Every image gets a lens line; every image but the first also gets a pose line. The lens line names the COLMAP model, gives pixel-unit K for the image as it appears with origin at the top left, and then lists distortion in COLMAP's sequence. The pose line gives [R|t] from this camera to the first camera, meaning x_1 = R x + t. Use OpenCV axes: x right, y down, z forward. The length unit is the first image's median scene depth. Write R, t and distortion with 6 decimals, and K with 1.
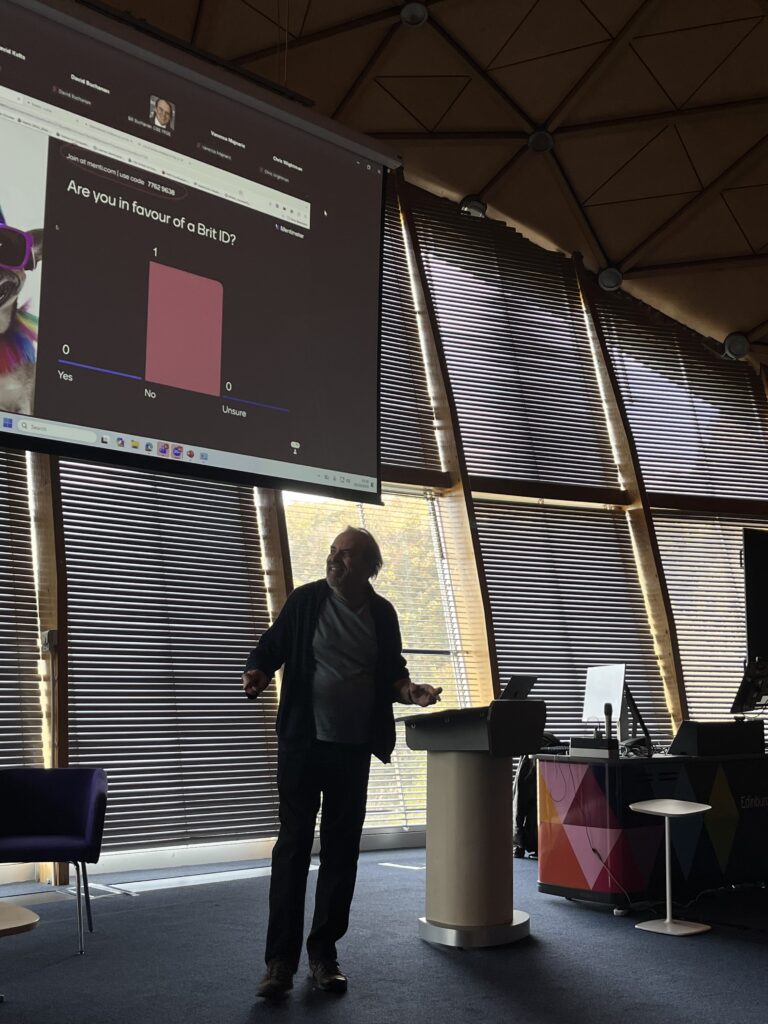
lens RADIAL K [[1204.7, 0, 384.0], [0, 1204.7, 512.0], [0, 0, 1]] dist [0.129118, -0.356129]
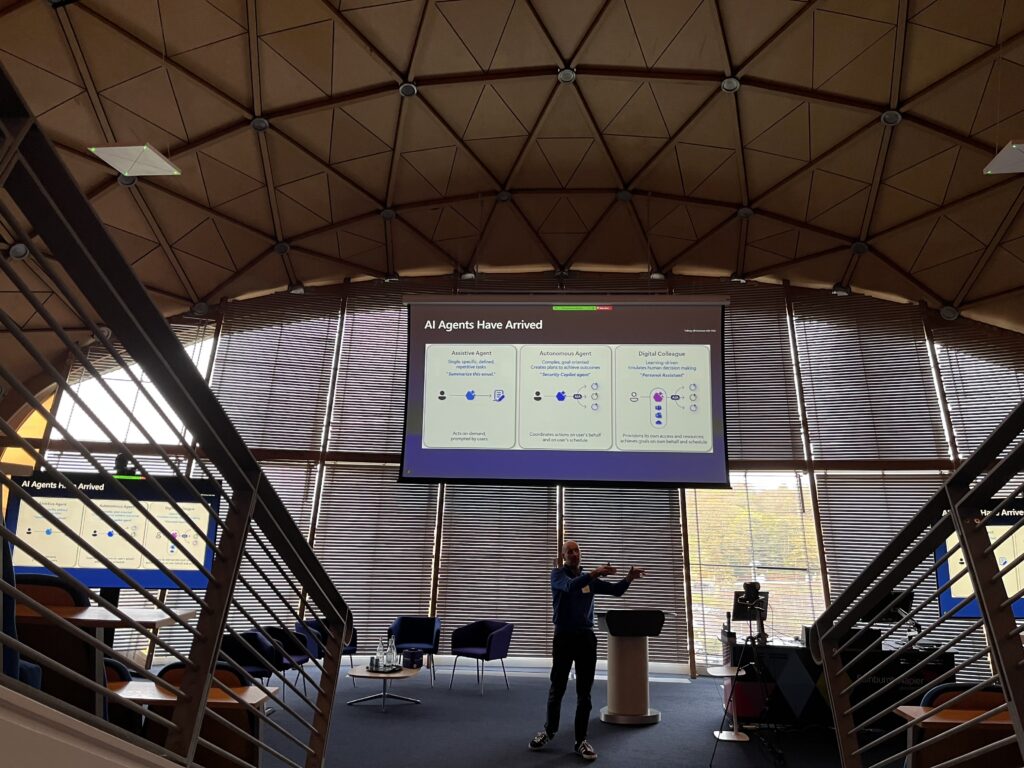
lens RADIAL K [[756.5, 0, 492.5], [0, 756.5, 385.4], [0, 0, 1]] dist [0.079959, -0.123617]
pose [[0.670353, -0.133374, -0.729958, 0.717174], [0.094254, 0.991051, -0.094521, -0.099976], [0.736032, -0.005439, 0.676925, -0.074098]]
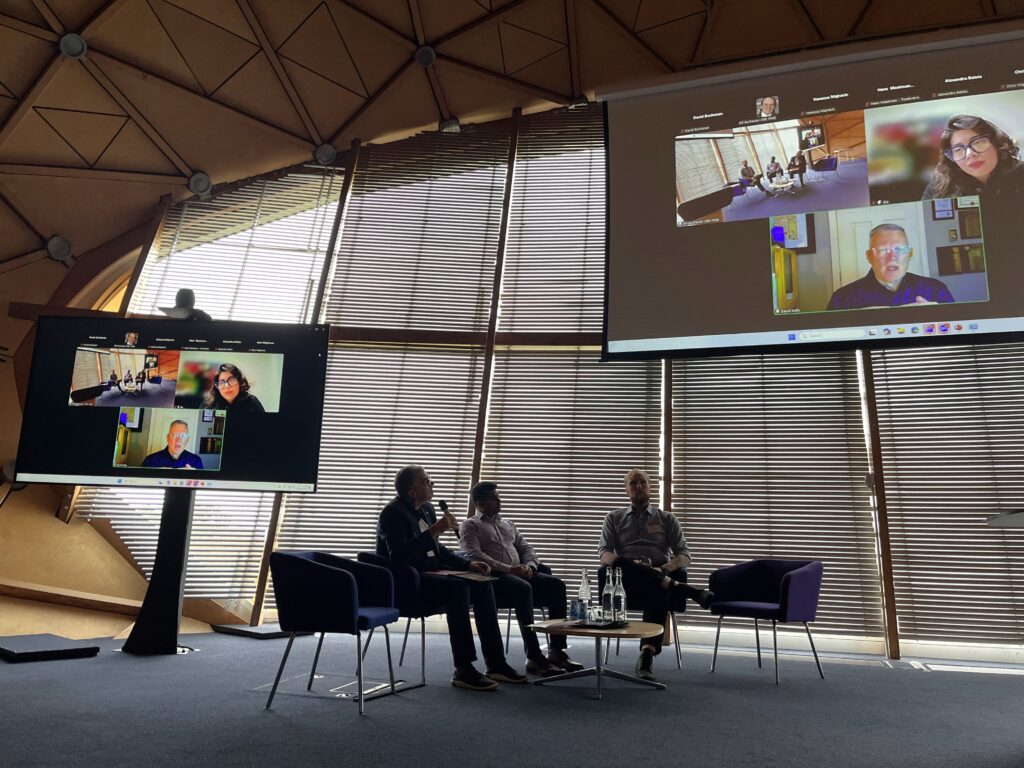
lens RADIAL K [[756.5, 0, 492.5], [0, 756.5, 385.4], [0, 0, 1]] dist [0.079959, -0.123617]
pose [[0.459698, -0.176183, -0.870423, 0.294561], [0.109502, 0.983889, -0.141319, 0.069557], [0.881298, -0.030349, 0.471585, 0.191081]]
